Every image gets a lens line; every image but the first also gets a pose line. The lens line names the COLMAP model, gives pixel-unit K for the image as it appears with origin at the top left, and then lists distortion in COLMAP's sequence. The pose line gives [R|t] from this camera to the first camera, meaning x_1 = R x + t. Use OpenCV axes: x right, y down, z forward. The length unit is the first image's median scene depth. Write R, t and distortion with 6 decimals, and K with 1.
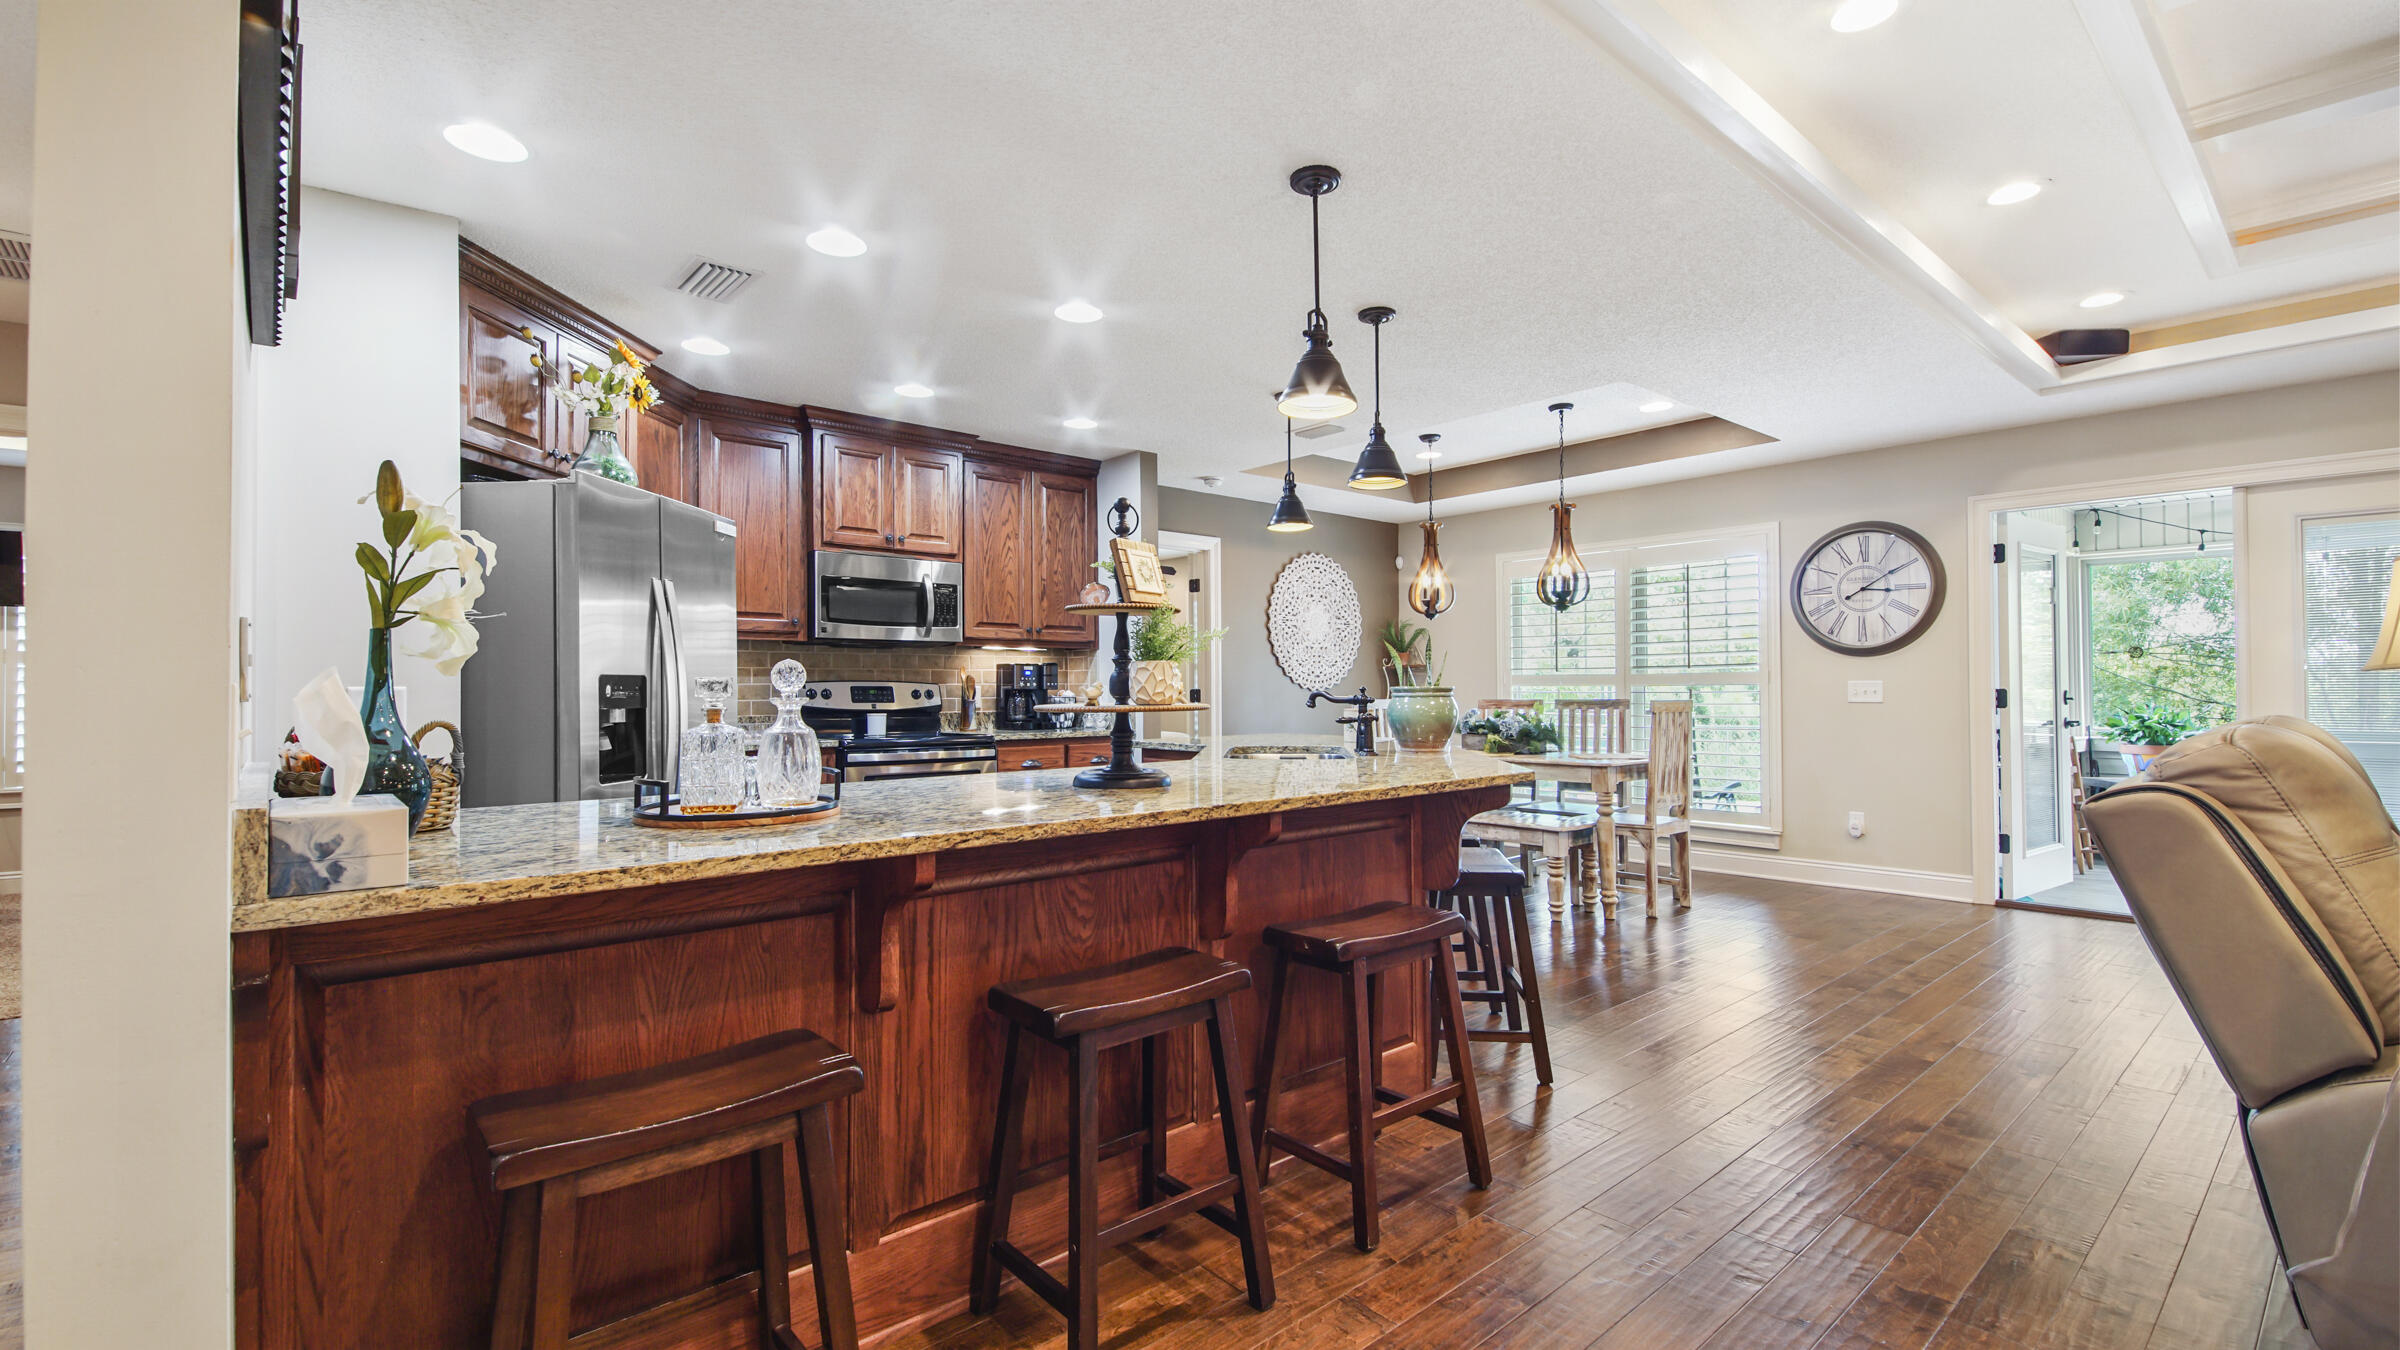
lens RADIAL K [[1054.1, 0, 1203.6], [0, 1054.1, 683.4], [0, 0, 1]] dist [0.010555, -0.005318]
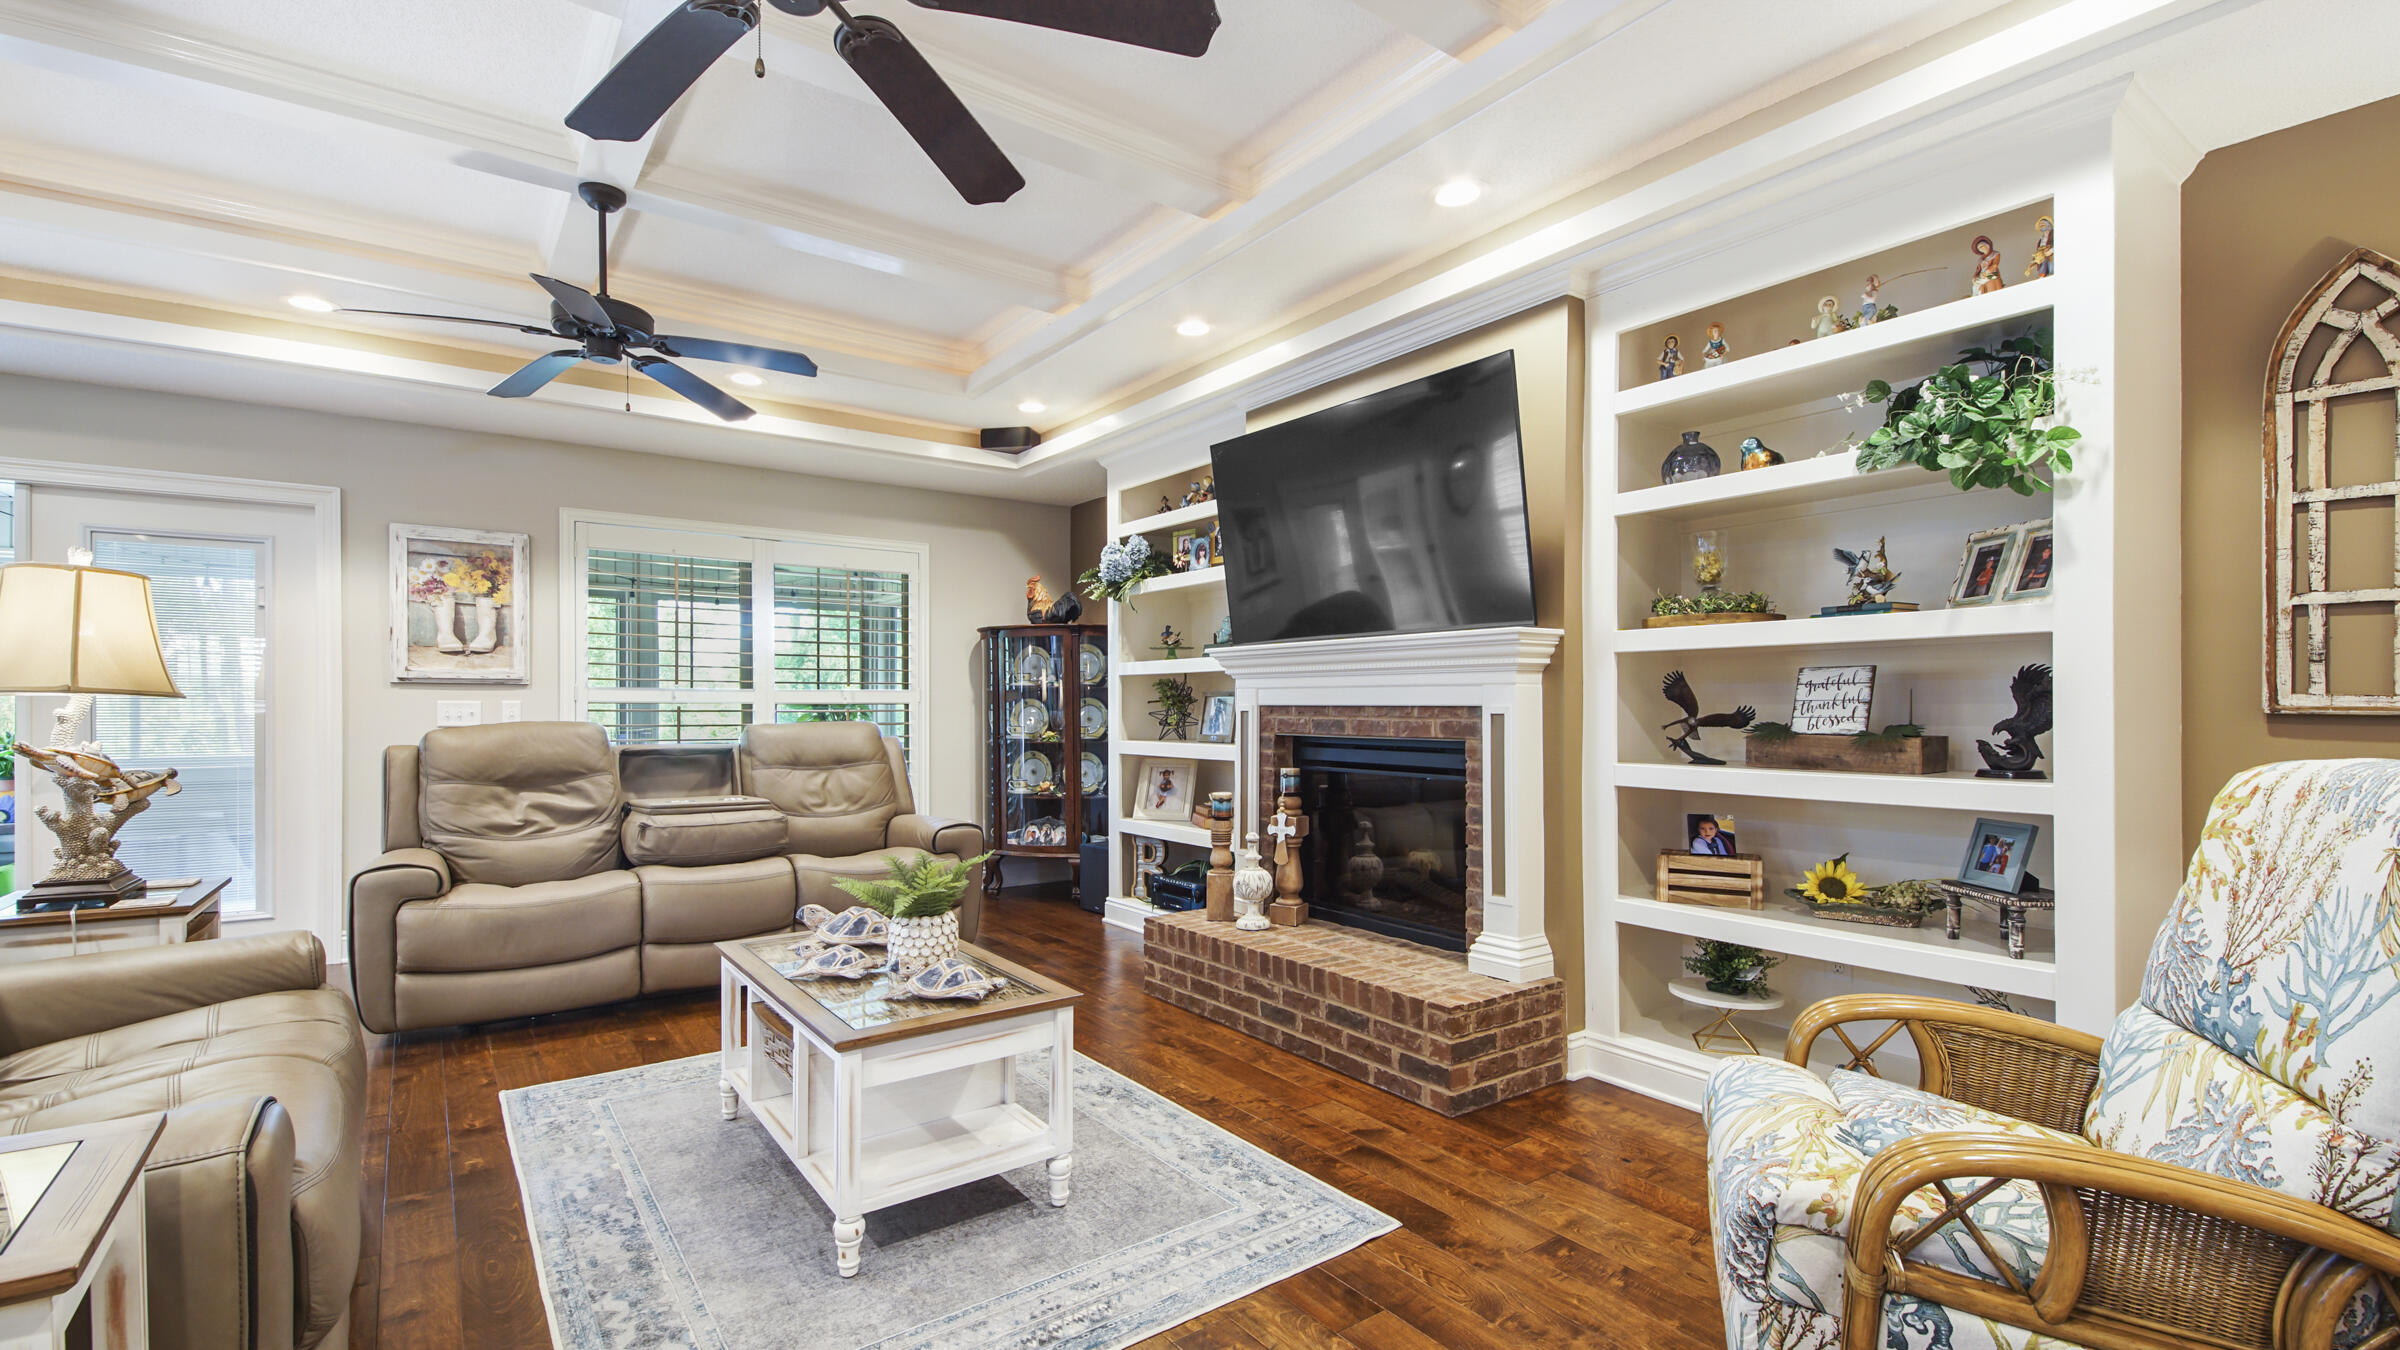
lens RADIAL K [[1054.1, 0, 1201.6], [0, 1054.1, 708.3], [0, 0, 1]] dist [0.010555, -0.005318]
pose [[0.080713, 0.006322, 0.996717, 0.162308], [-0.008026, 0.999952, -0.005693, -0.003097], [-0.996705, -0.007540, 0.080760, -0.031412]]
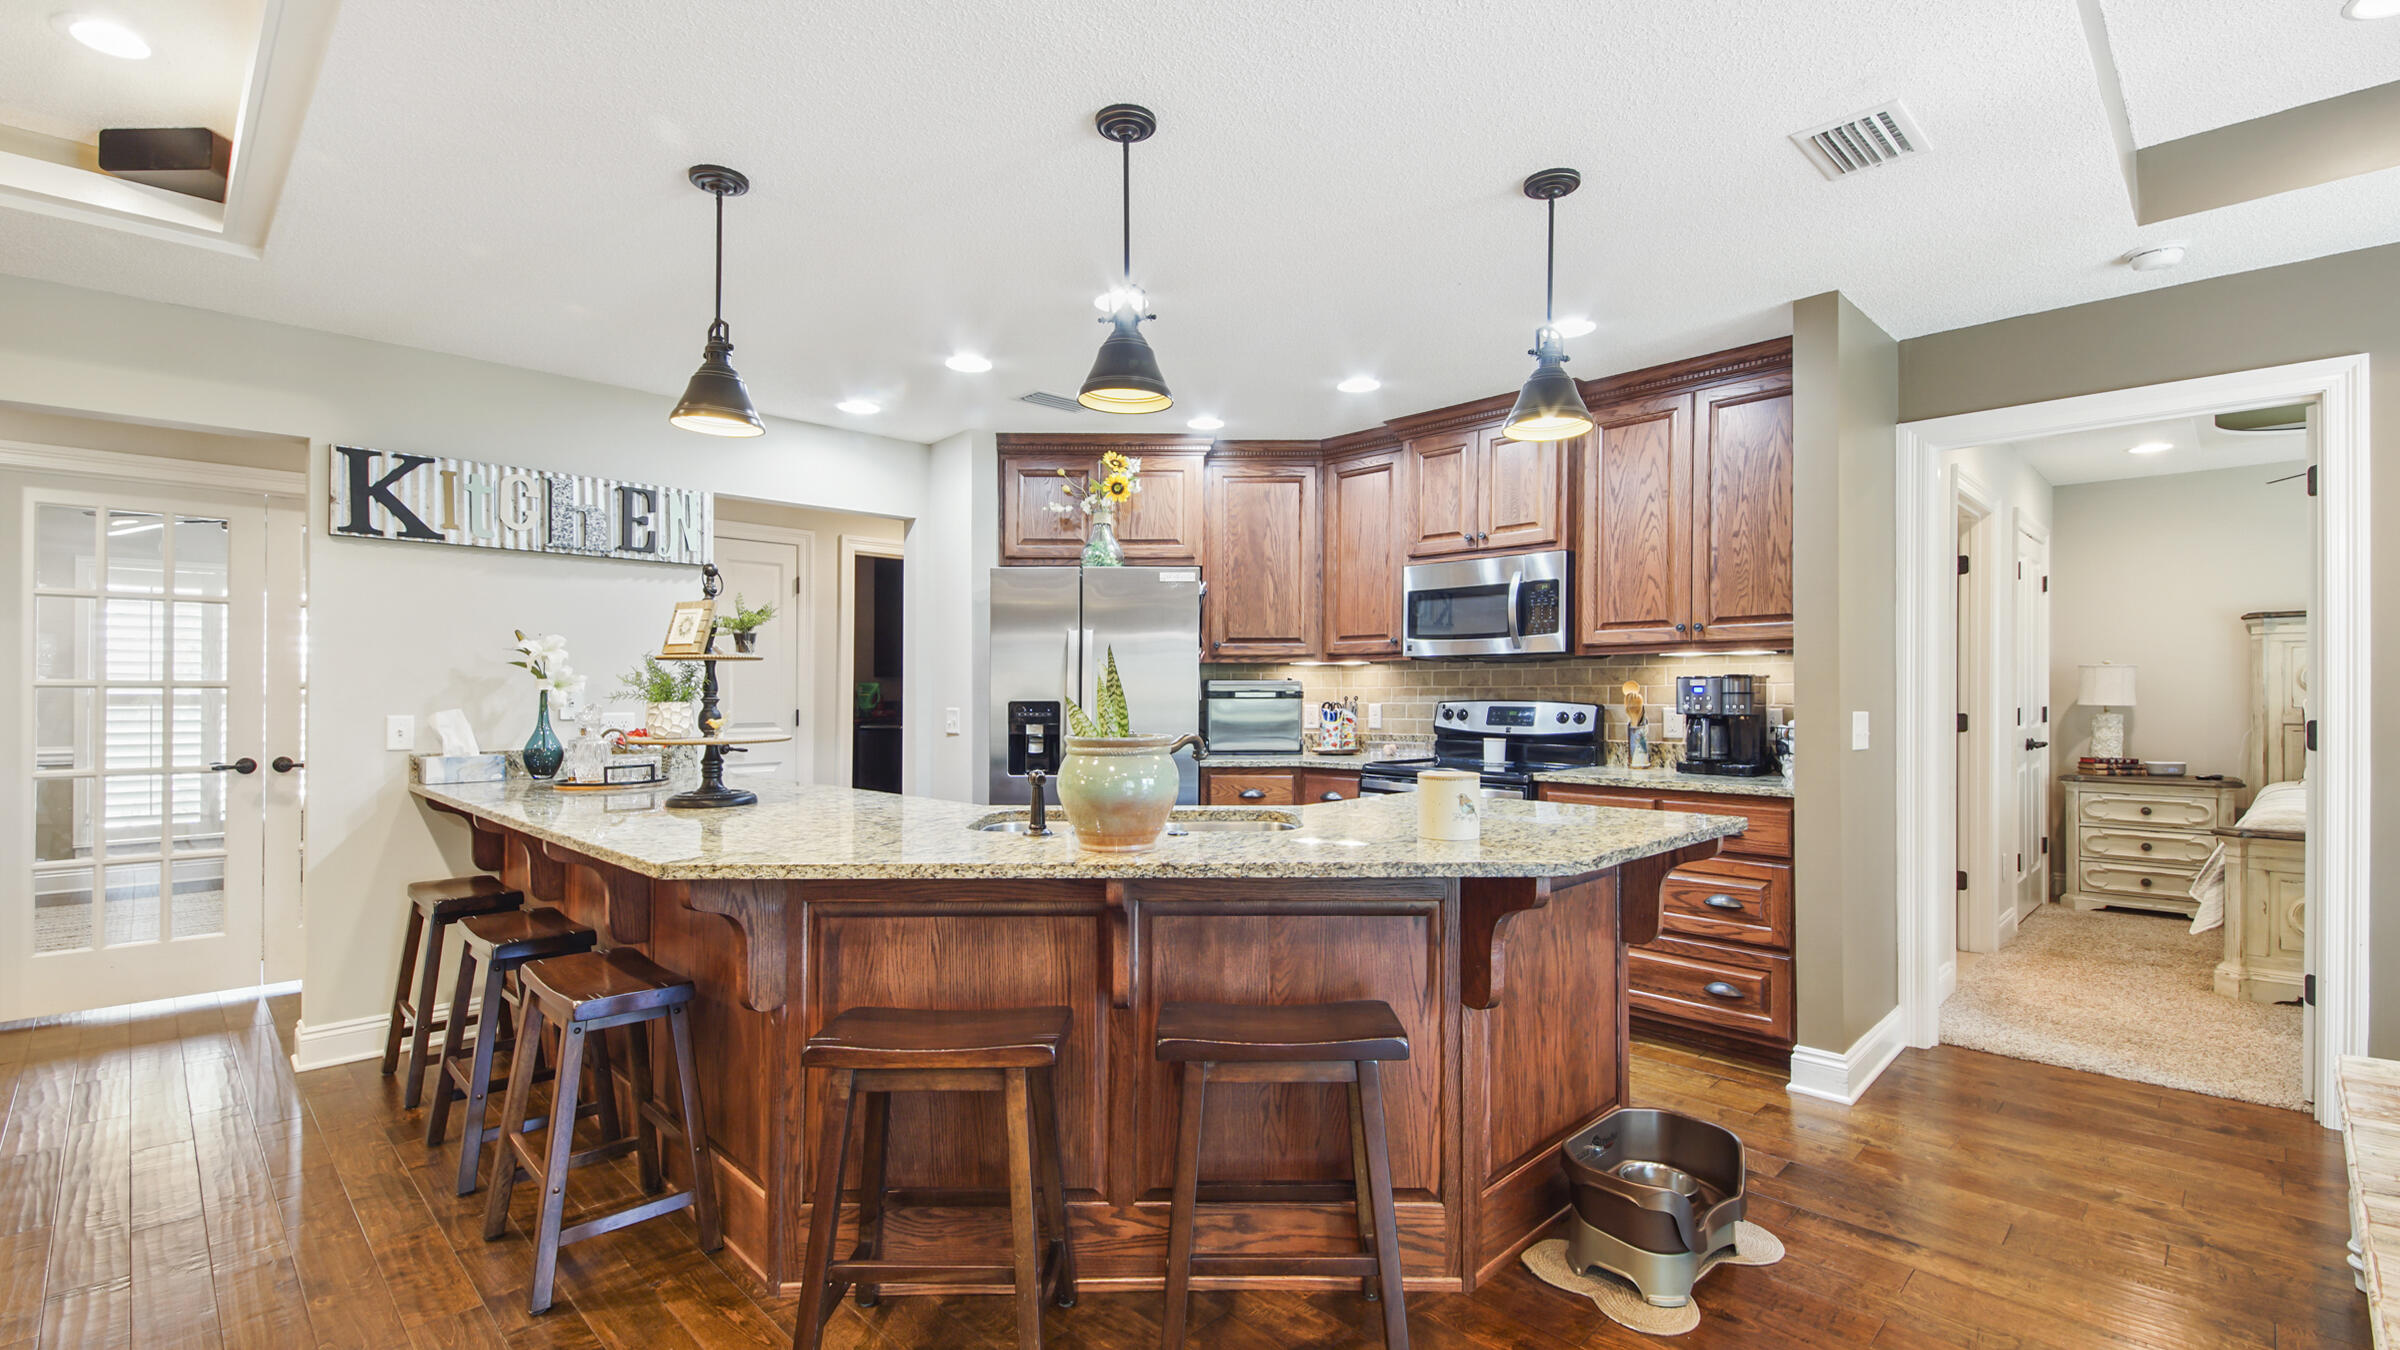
lens RADIAL K [[1054.1, 0, 1190.3], [0, 1054.1, 696.4], [0, 0, 1]] dist [0.010555, -0.005318]
pose [[0.051917, 0.006409, -0.998631, 0.497263], [0.007574, 0.999948, 0.006811, -0.012681], [0.998623, -0.007918, 0.051865, 0.638638]]
